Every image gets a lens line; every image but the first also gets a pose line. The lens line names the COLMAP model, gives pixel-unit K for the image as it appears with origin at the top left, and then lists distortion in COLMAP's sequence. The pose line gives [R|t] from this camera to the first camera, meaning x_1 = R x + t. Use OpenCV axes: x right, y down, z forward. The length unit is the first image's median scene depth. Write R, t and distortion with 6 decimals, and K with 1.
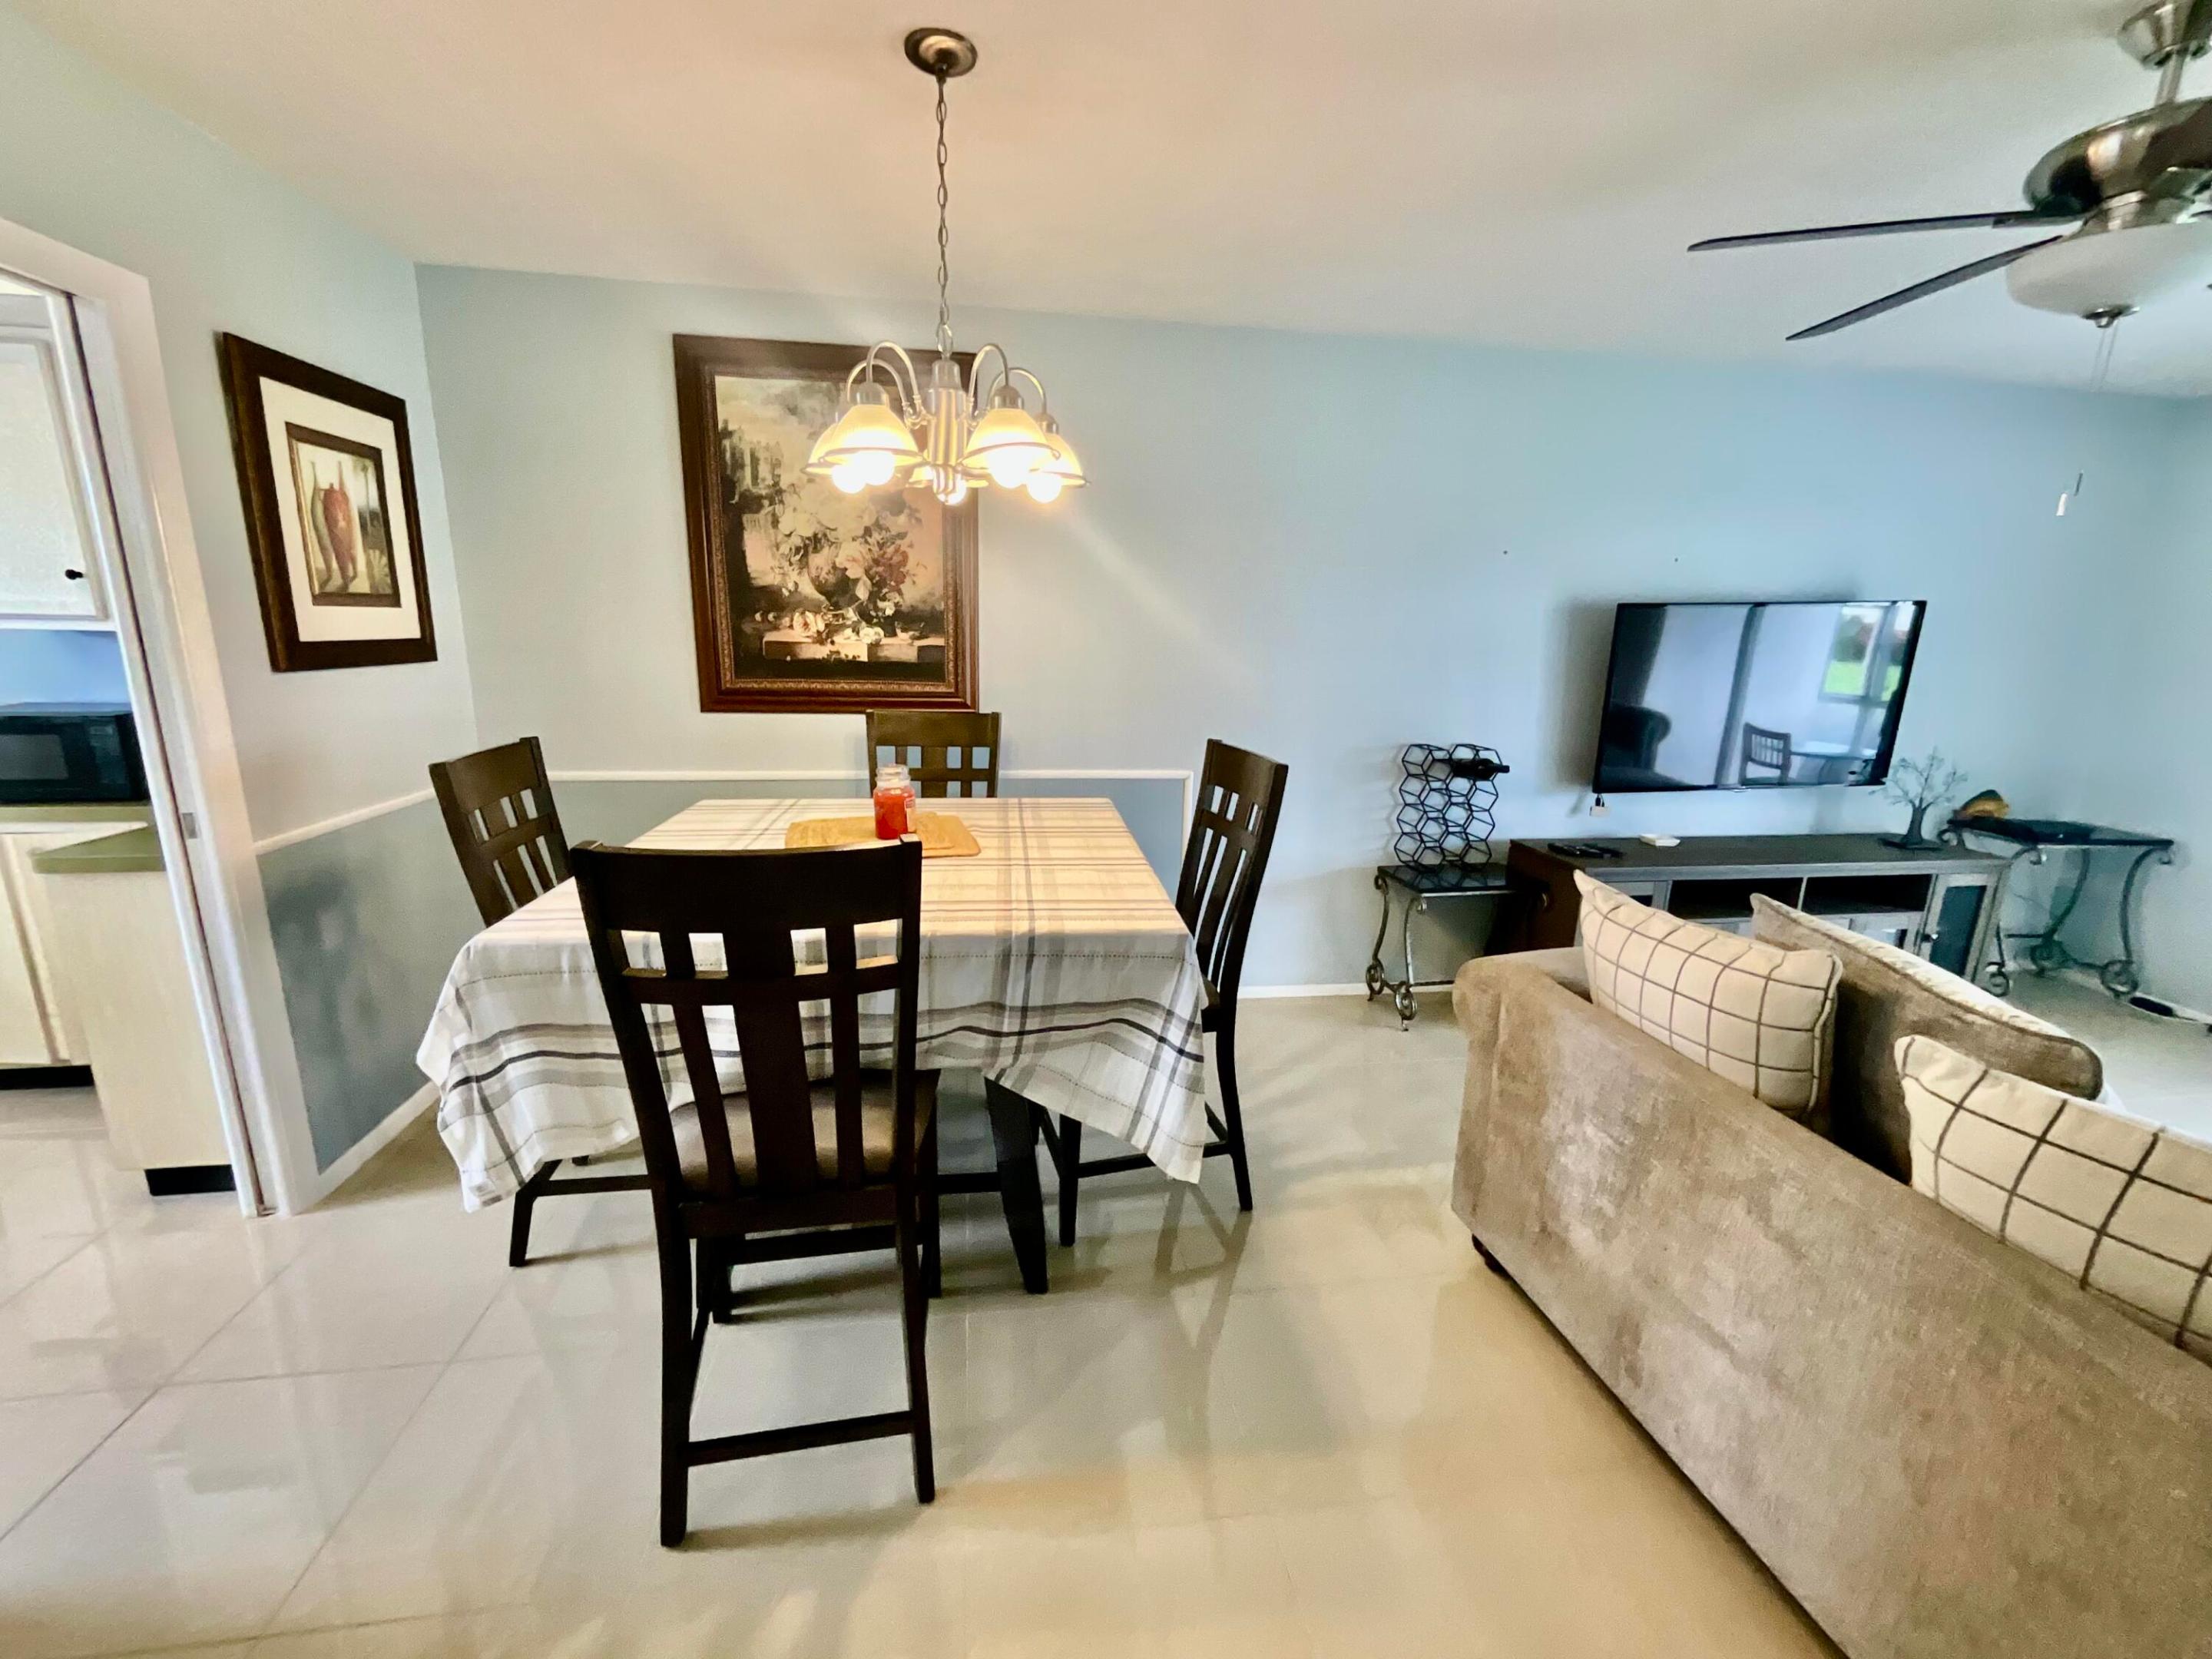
lens RADIAL K [[901.6, 0, 1104.2], [0, 901.6, 828.7], [0, 0, 1]] dist [-0.001786, 0.000745]
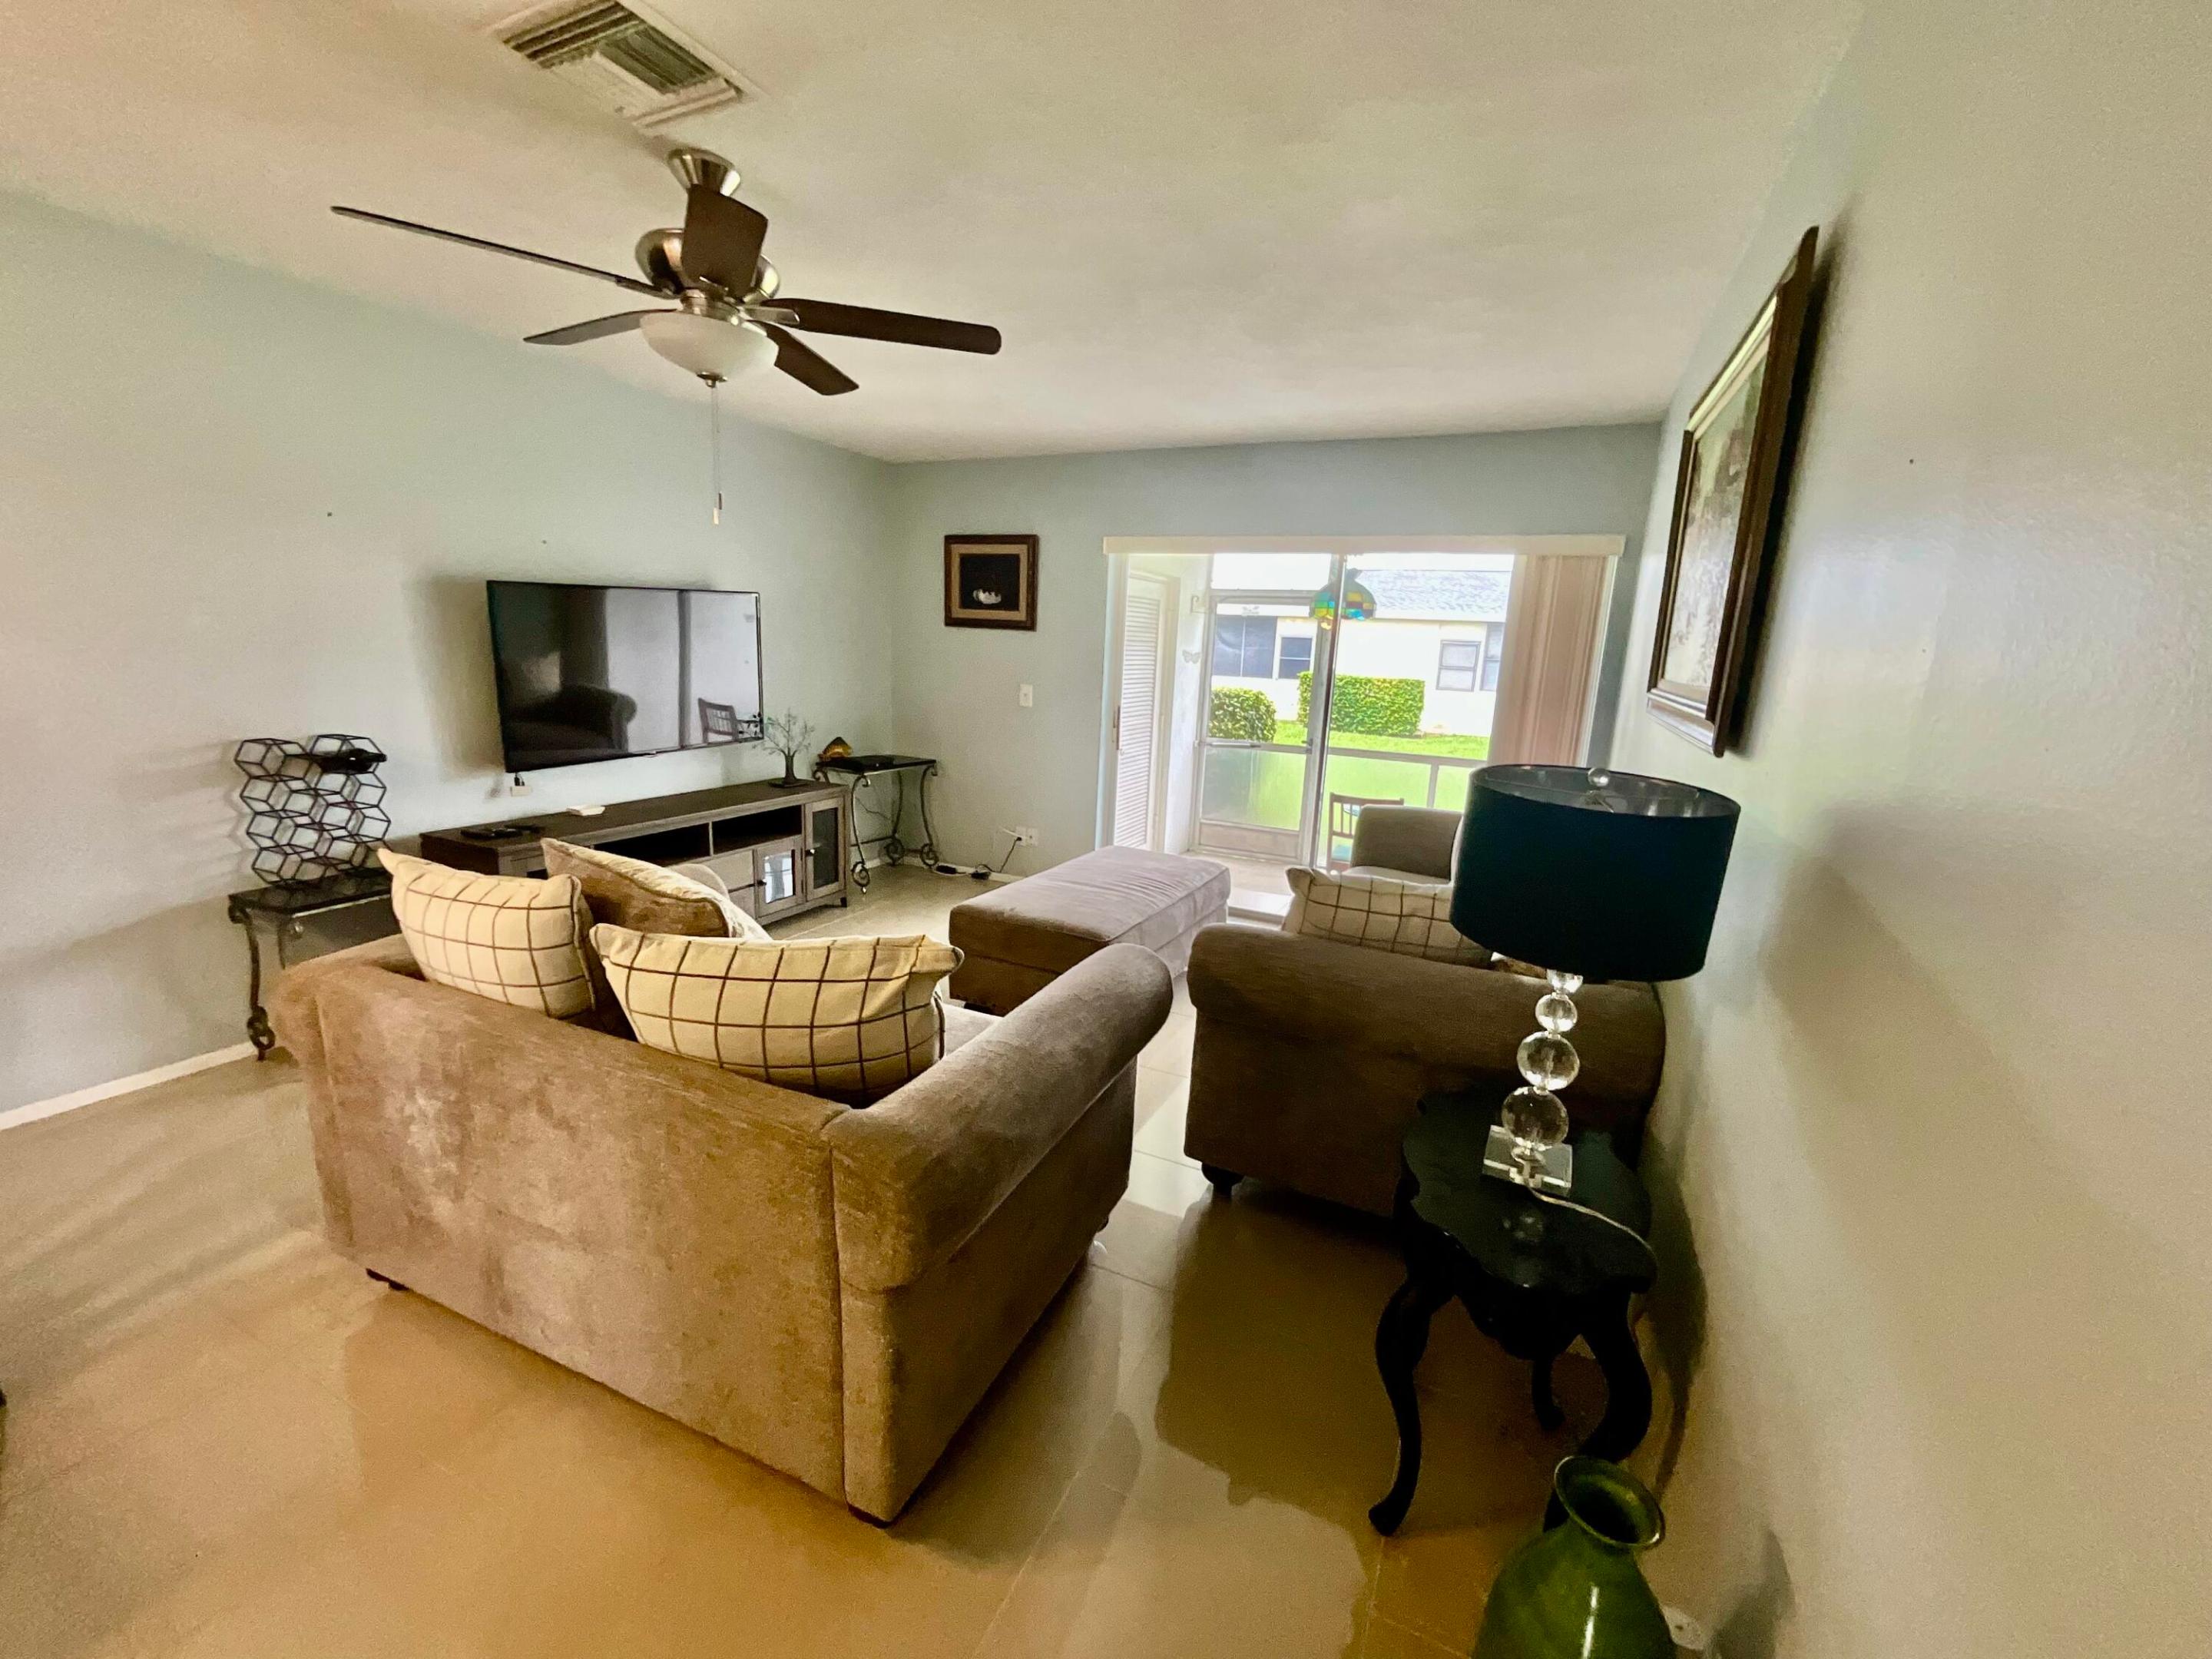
lens RADIAL K [[901.6, 0, 1104.2], [0, 901.6, 828.7], [0, 0, 1]] dist [-0.001786, 0.000745]
pose [[0.557379, -0.165719, 0.813552, 0.153004], [0.155437, 0.983380, 0.093821, 0.047406], [-0.815579, 0.074163, 0.573874, -0.156503]]
